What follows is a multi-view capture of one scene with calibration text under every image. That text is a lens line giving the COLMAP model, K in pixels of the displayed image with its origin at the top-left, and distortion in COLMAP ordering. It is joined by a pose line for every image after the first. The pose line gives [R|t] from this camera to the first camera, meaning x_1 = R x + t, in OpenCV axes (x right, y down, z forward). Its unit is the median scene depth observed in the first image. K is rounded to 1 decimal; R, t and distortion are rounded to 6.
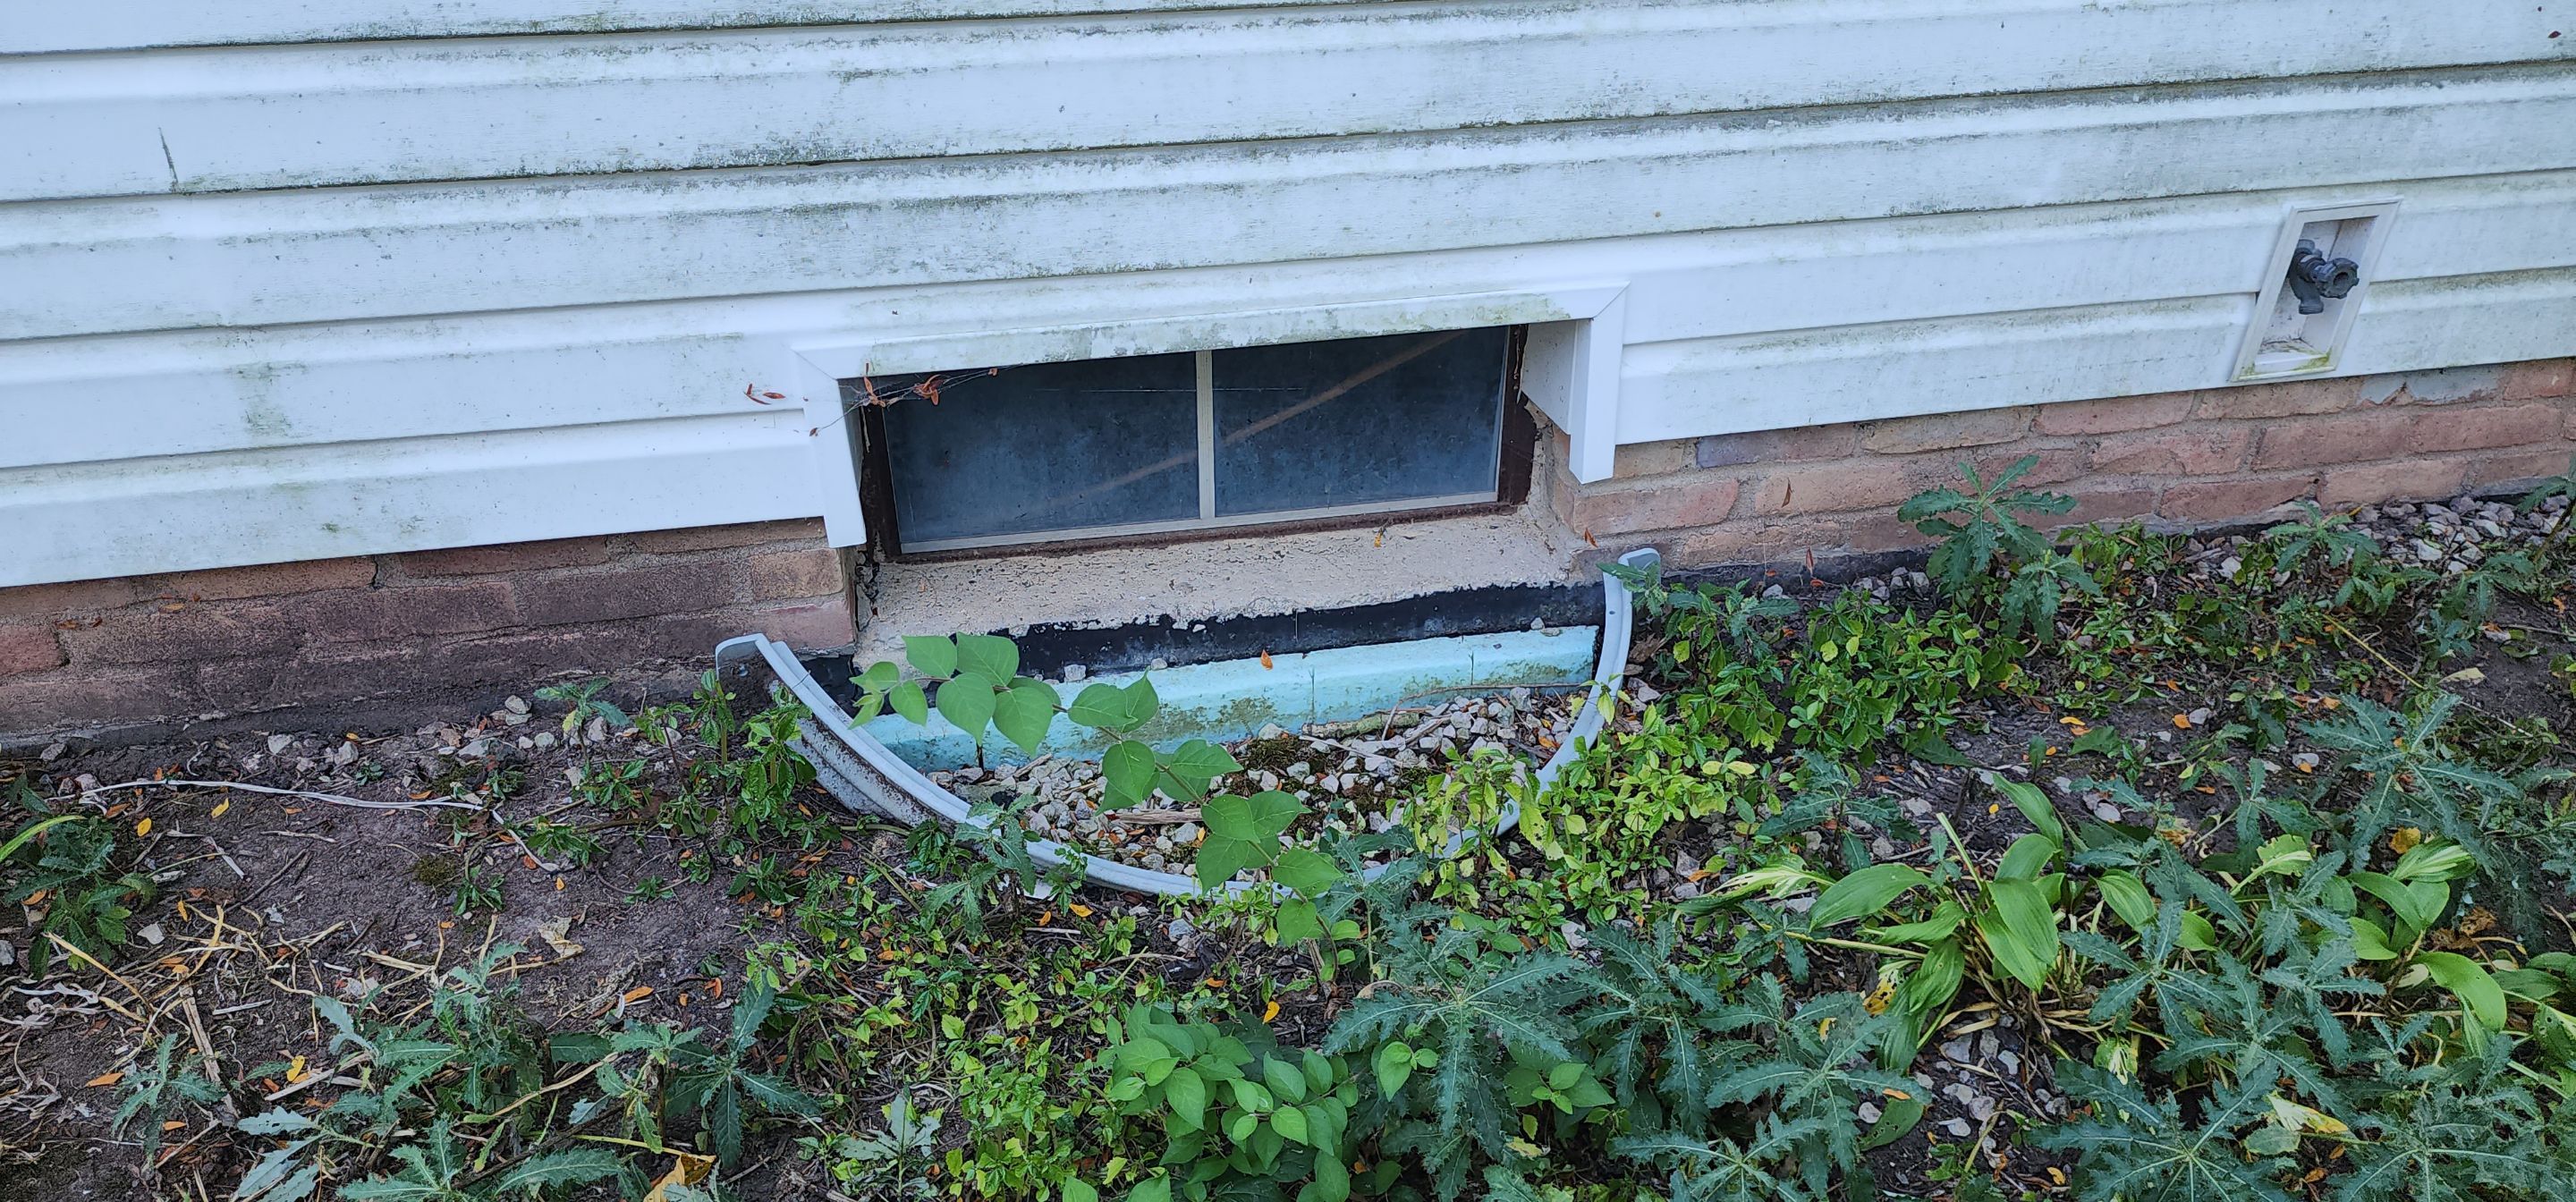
lens RADIAL K [[1722.4, 0, 1290.2], [0, 1722.4, 610.5], [0, 0, 1]] dist [0.045360, -0.039358]
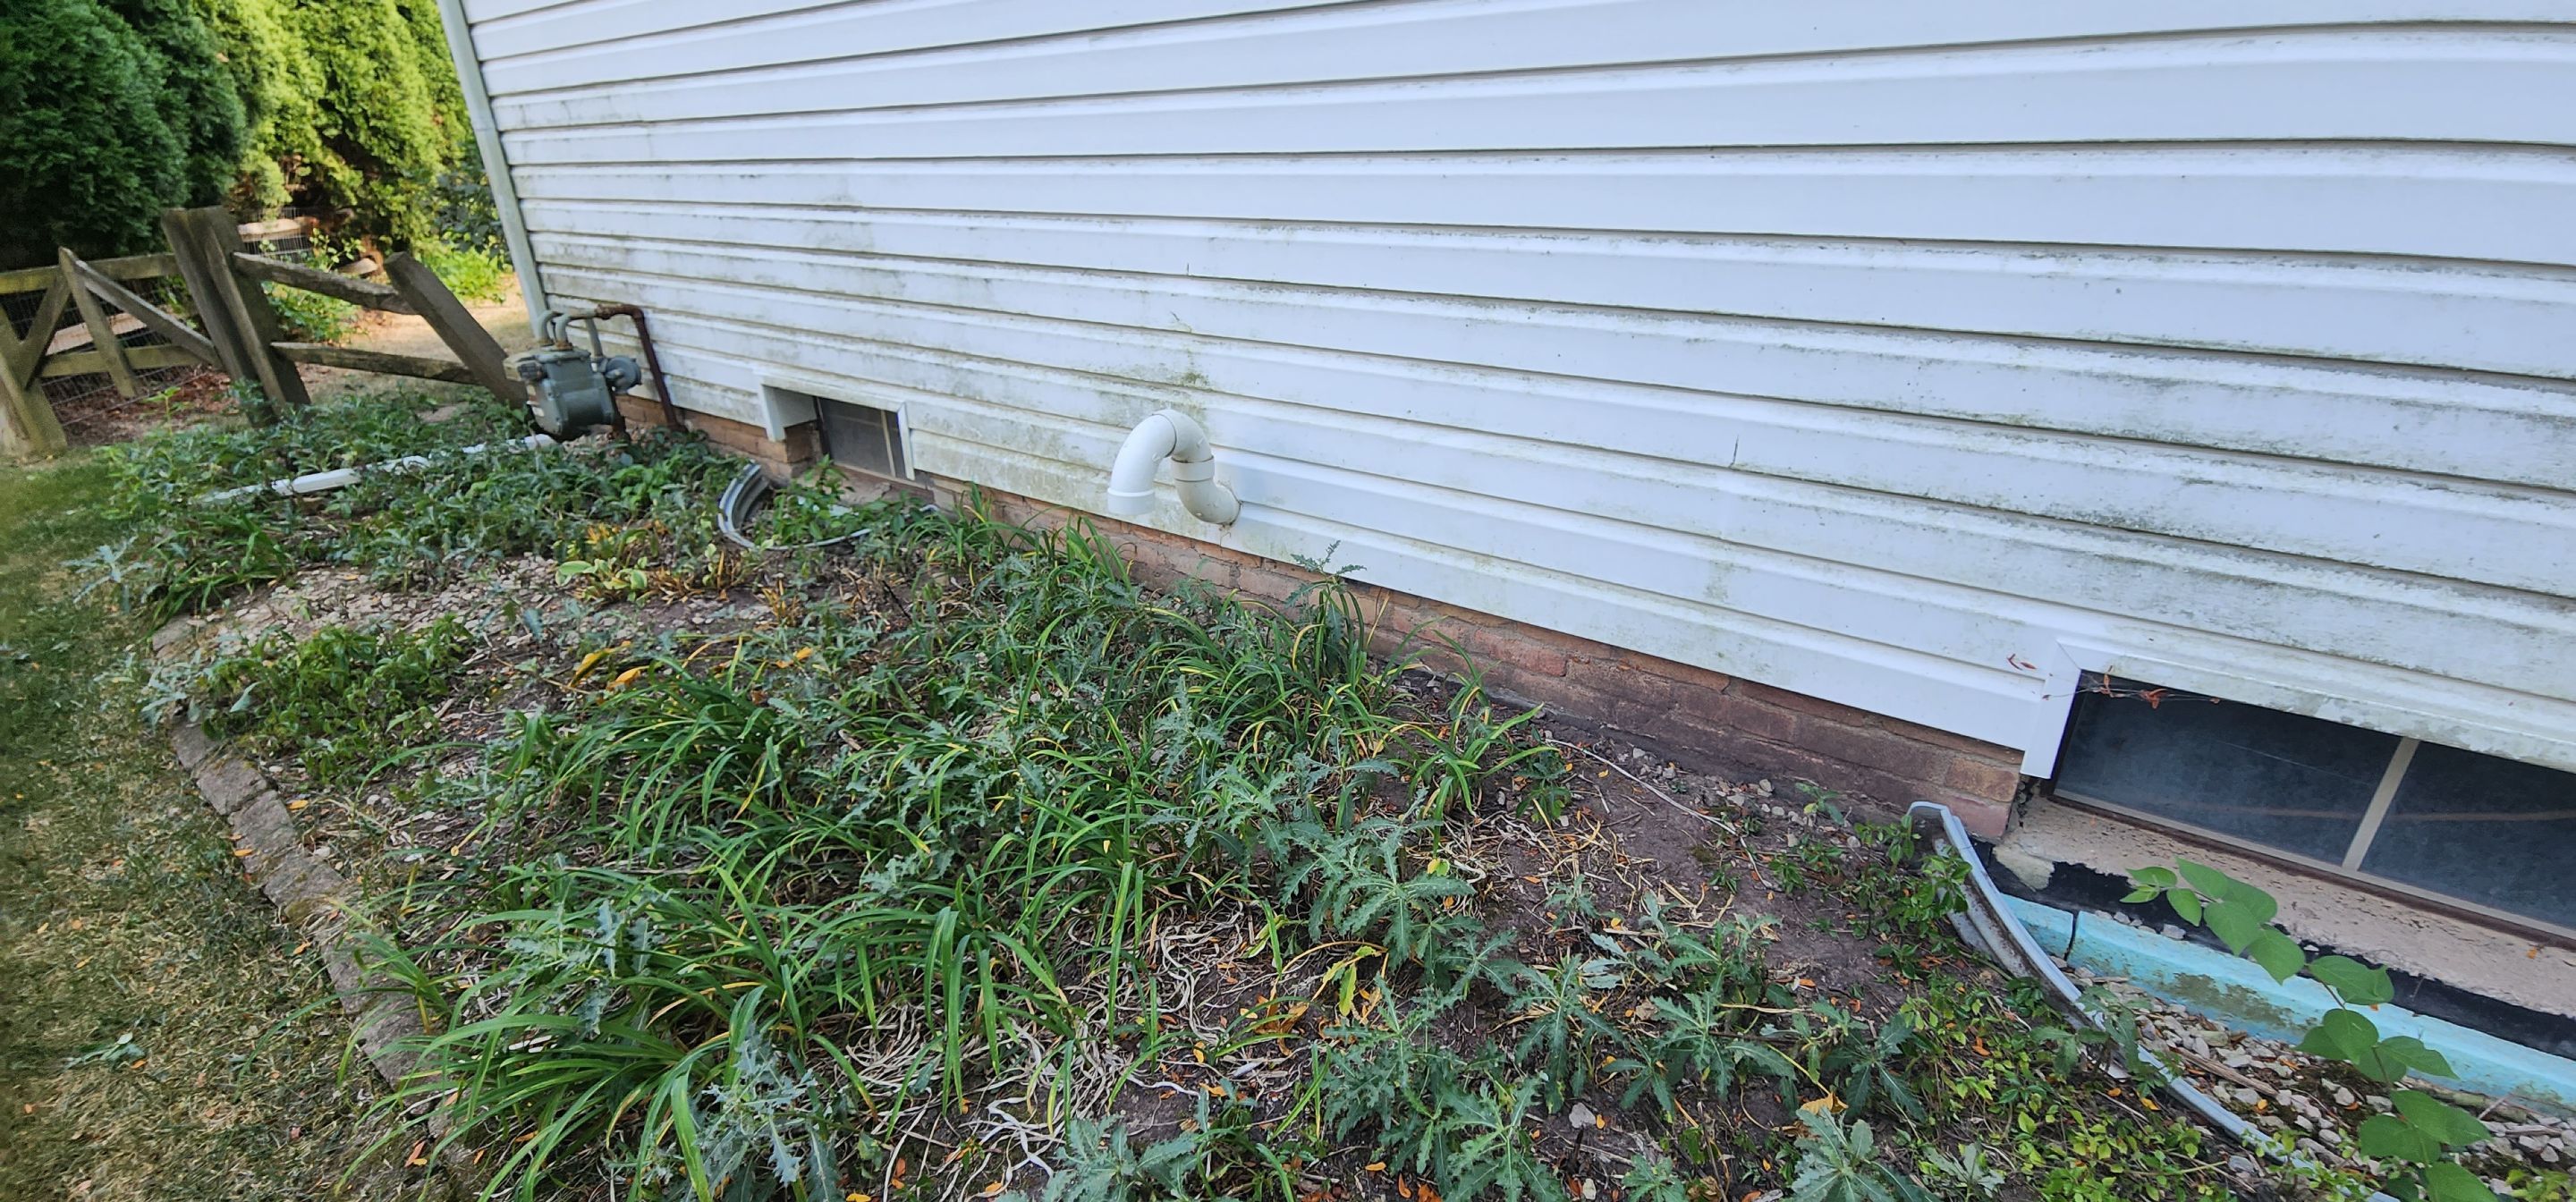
lens RADIAL K [[1050.4, 0, 1286.0], [0, 1050.4, 602.6], [0, 0, 1]] dist [0.000007, -0.000238]
pose [[0.665725, 0.283549, -0.690225, -0.110445], [-0.376513, 0.926249, 0.017360, 0.052550], [0.644242, 0.248322, 0.723387, -0.095795]]
